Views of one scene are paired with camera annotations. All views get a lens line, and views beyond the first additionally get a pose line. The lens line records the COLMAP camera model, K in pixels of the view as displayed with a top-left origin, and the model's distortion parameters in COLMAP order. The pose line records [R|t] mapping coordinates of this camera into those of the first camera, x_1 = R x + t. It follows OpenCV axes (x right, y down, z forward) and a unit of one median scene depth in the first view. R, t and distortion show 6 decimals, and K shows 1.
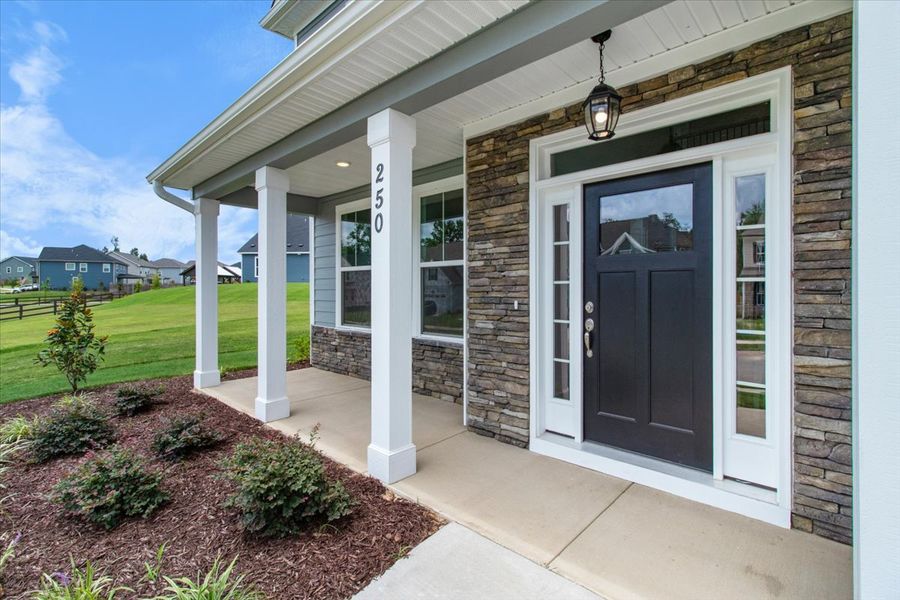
lens RADIAL K [[417.7, 0, 451.5], [0, 417.7, 289.6], [0, 0, 1]] dist [-0.000574, 0.000516]
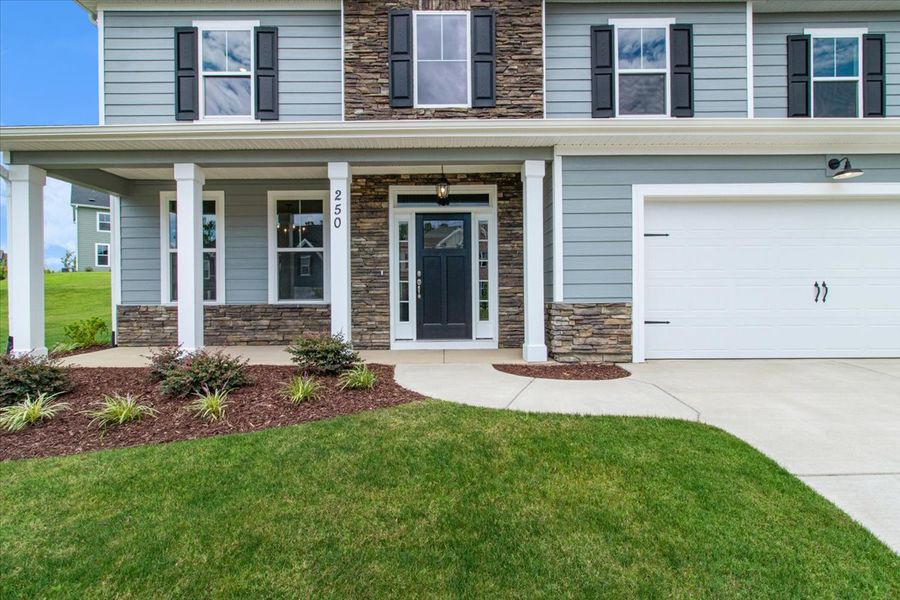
lens RADIAL K [[417.7, 0, 451.5], [0, 417.7, 289.6], [0, 0, 1]] dist [-0.000574, 0.000516]
pose [[0.728471, -0.003961, 0.685065, -0.925285], [0.009056, 0.999952, -0.003849, 0.125600], [-0.685017, 0.009008, 0.728471, -0.578642]]
